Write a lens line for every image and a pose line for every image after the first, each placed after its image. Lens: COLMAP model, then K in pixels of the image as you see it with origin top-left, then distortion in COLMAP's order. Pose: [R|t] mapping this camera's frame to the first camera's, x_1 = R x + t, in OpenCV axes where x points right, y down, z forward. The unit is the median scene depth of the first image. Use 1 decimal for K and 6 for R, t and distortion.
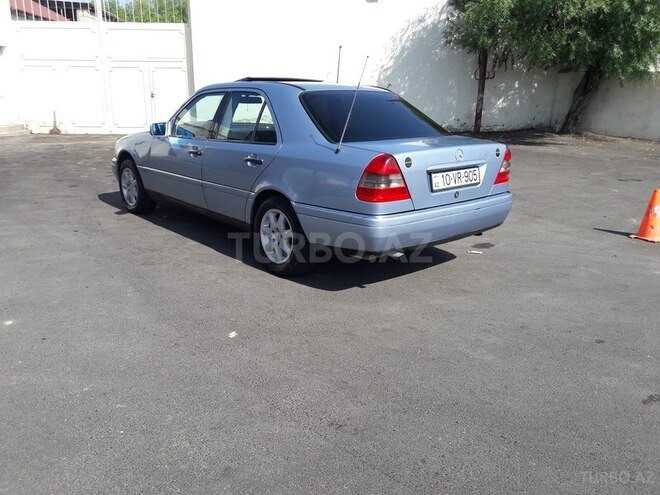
lens RADIAL K [[536.2, 0, 330.0], [0, 536.2, 247.5], [0, 0, 1]] dist [0.041902, -0.057757]
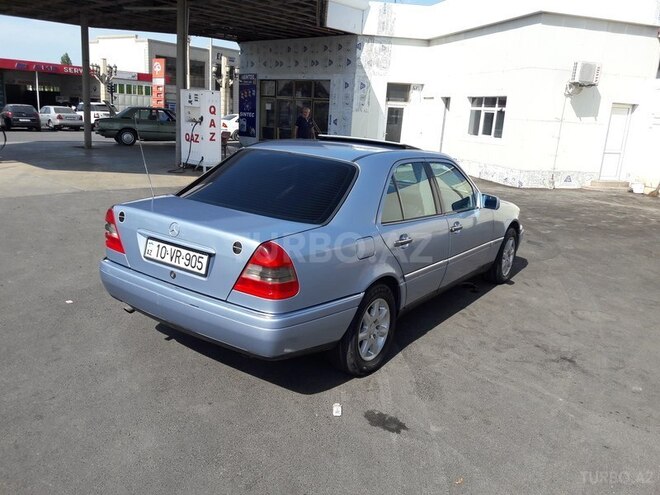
lens RADIAL K [[549.5, 0, 320.5], [0, 549.5, 243.5], [0, 0, 1]] dist [0.042745, -0.074553]
pose [[0.237549, 0.229098, -0.943973, 0.987952], [-0.331328, 0.932621, 0.142965, -0.310503], [0.913122, 0.278804, 0.297450, 0.851269]]
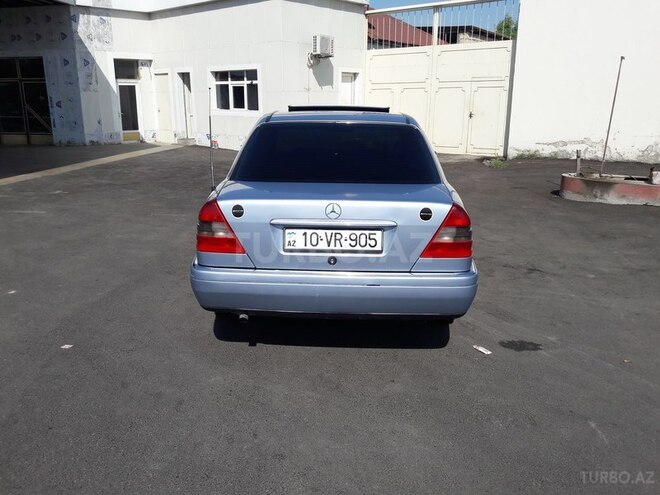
lens RADIAL K [[546.7, 0, 325.2], [0, 546.7, 240.9], [0, 0, 1]] dist [0.066305, -0.108096]
pose [[0.733908, 0.158609, -0.660471, 0.670145], [-0.187364, 0.981903, 0.027603, -0.131875], [0.652897, 0.103491, 0.750344, 0.364427]]
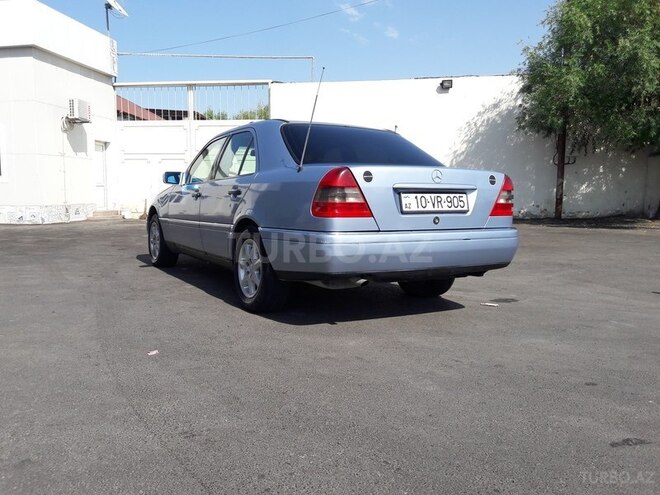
lens RADIAL K [[537.0, 0, 330.0], [0, 537.0, 247.5], [0, 0, 1]] dist [0.073491, -0.118914]
pose [[0.983580, 0.011739, -0.180092, 0.202036], [-0.045444, 0.981838, -0.184197, 0.107016], [0.174659, 0.189357, 0.966249, 0.104355]]
